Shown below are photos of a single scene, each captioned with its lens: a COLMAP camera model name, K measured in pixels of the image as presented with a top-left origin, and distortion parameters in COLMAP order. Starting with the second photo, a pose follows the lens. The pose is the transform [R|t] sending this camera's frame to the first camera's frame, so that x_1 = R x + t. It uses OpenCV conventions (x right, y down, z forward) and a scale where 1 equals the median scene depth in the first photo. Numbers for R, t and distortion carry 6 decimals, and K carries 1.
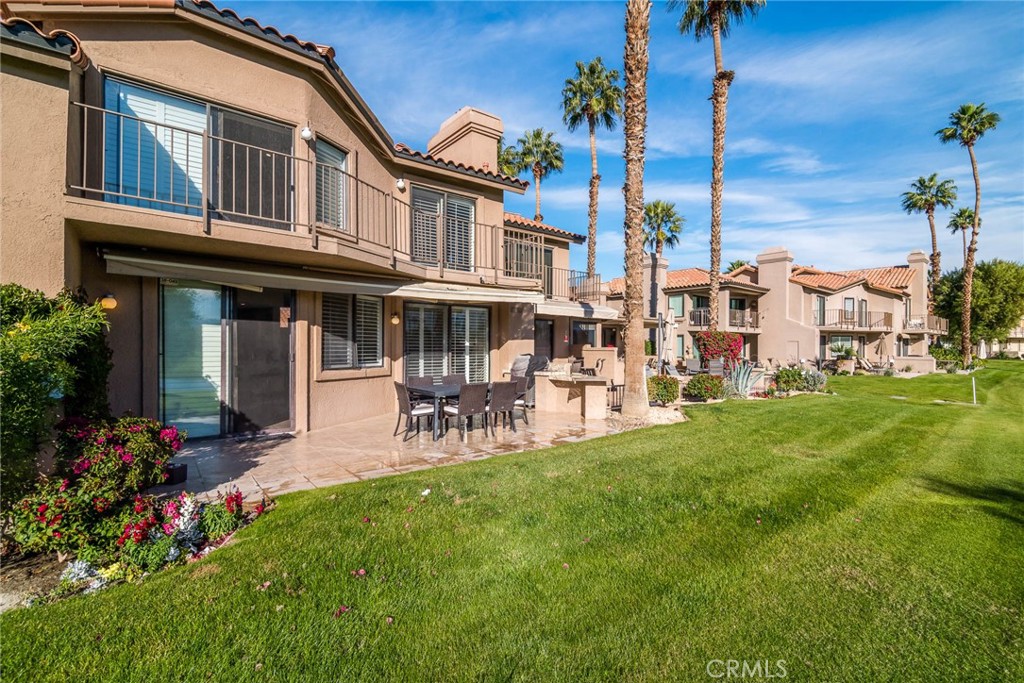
lens RADIAL K [[459.6, 0, 504.7], [0, 459.6, 344.1], [0, 0, 1]] dist [0.001296, -0.001955]
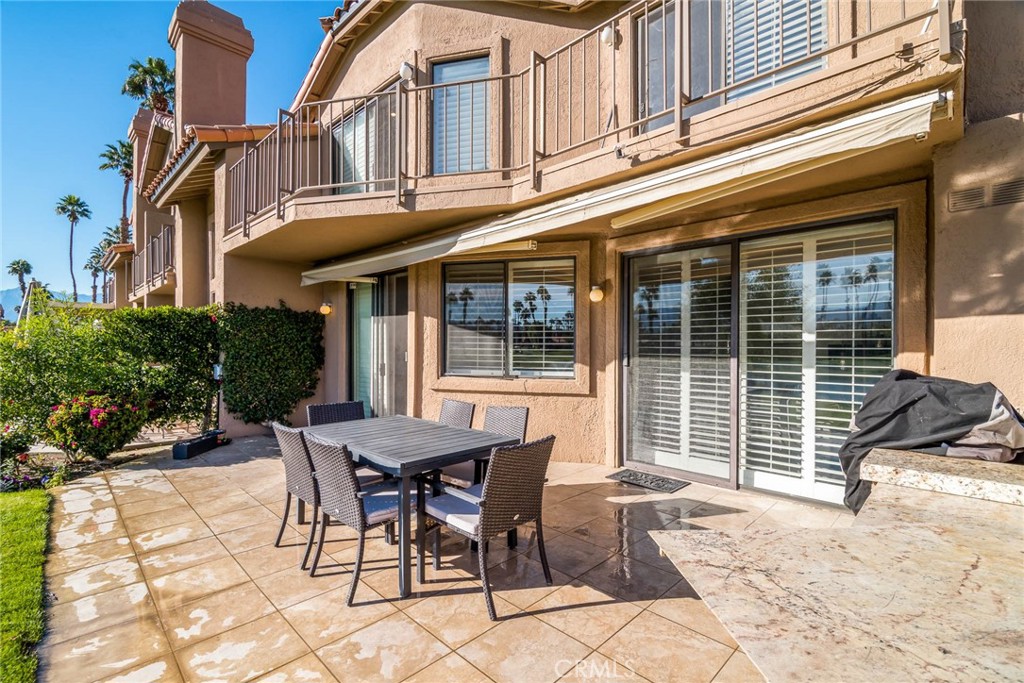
lens RADIAL K [[459.6, 0, 522.2], [0, 459.6, 343.9], [0, 0, 1]] dist [0.001296, -0.001955]
pose [[0.144606, -0.006541, -0.989468, 0.352101], [0.002397, 0.999978, -0.006260, 0.011211], [0.989486, -0.001466, 0.144618, 1.034923]]
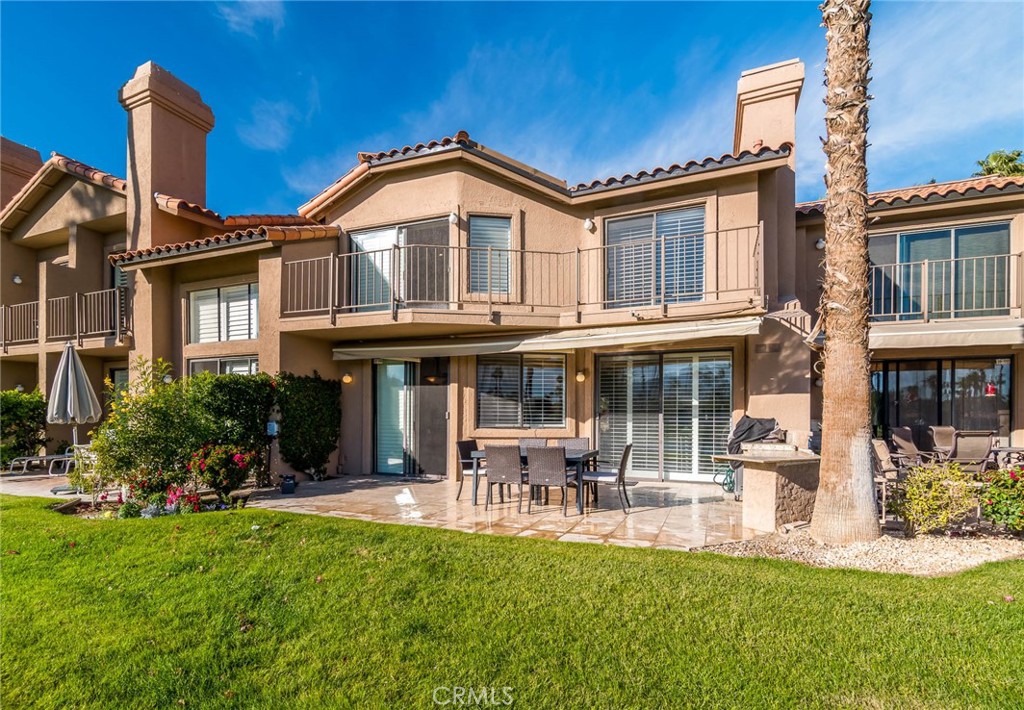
lens RADIAL K [[491.6, 0, 507.6], [0, 491.6, 407.2], [0, 0, 1]] dist [0.007429, 0.000207]
pose [[0.495499, -0.015088, -0.868477, 0.654273], [0.002818, 0.999872, -0.015763, 0.027184], [0.868604, 0.005364, 0.495478, 0.494395]]
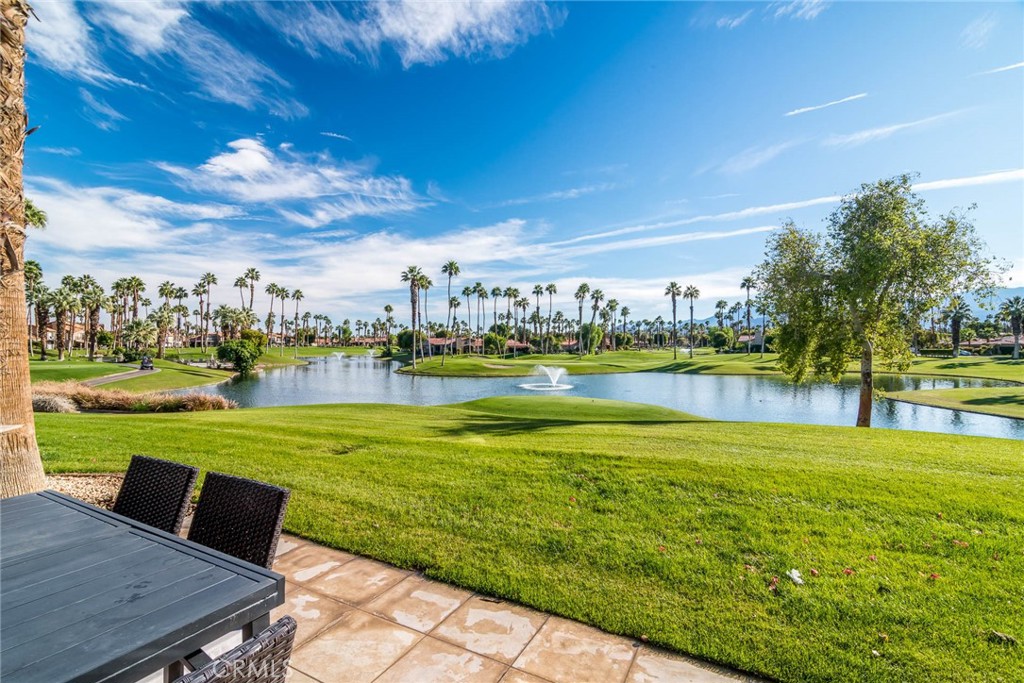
lens RADIAL K [[459.6, 0, 513.8], [0, 459.6, 340.6], [0, 0, 1]] dist [0.001296, -0.001955]
pose [[-0.409974, 0.002432, 0.912094, -0.317484], [-0.006613, 0.999962, -0.005639, 0.011227], [-0.912073, -0.008343, -0.409943, 0.867561]]
